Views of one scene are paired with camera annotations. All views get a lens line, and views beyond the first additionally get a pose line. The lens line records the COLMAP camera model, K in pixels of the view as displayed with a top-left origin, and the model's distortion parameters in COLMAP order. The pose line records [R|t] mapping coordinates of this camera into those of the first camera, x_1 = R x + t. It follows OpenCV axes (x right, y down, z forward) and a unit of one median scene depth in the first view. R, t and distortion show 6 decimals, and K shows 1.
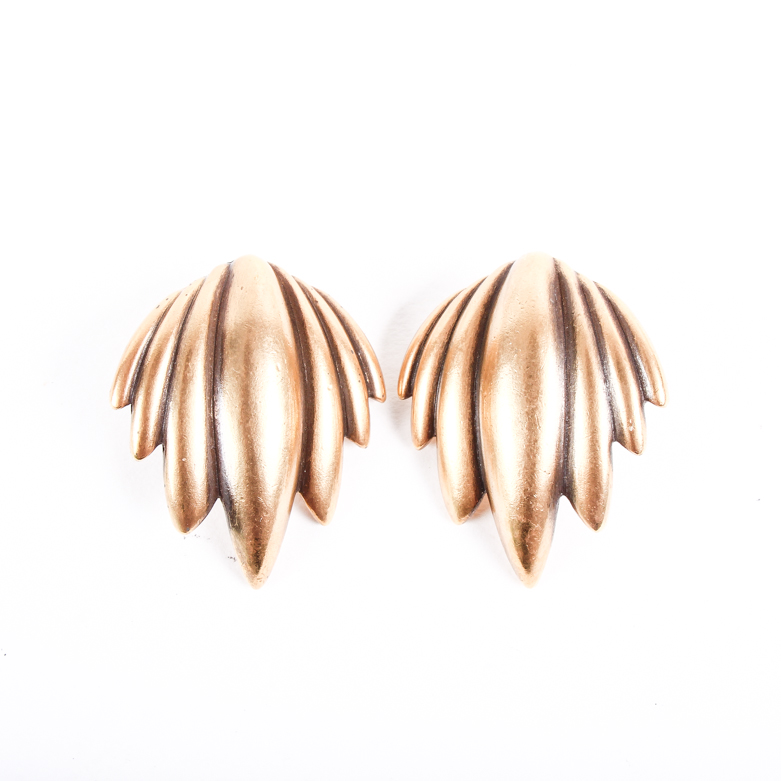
lens RADIAL K [[1481.2, 0, 390.0], [0, 1481.2, 391.6], [0, 0, 1]] dist [-0.122972, 0.160708]
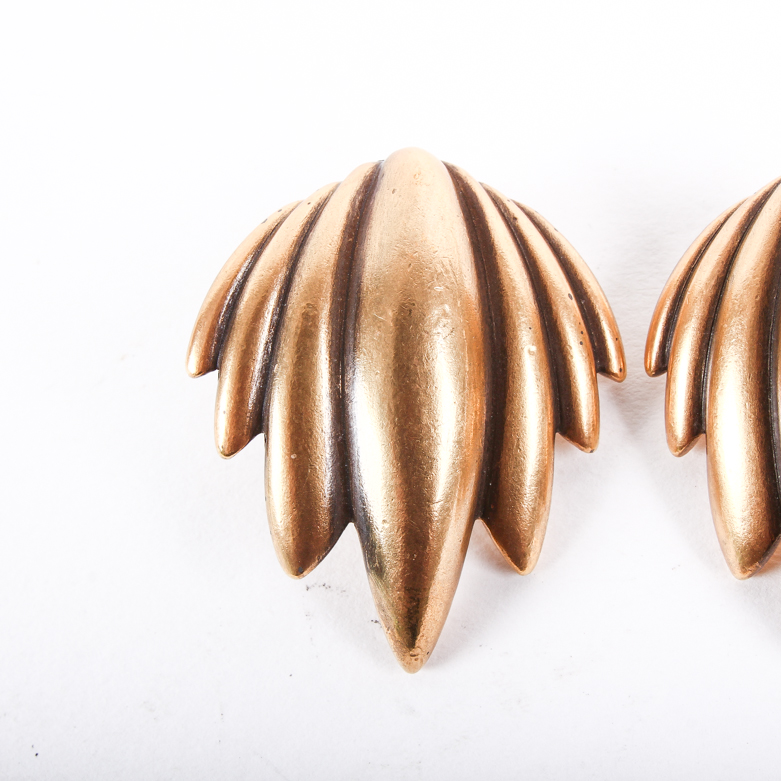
lens RADIAL K [[1481.2, 0, 390.0], [0, 1481.2, 391.6], [0, 0, 1]] dist [-0.122972, 0.160708]
pose [[0.980657, 0.006896, -0.195612, 0.022485], [-0.021646, 0.997070, -0.073367, 0.061475], [0.194533, 0.076182, 0.977933, 0.378402]]
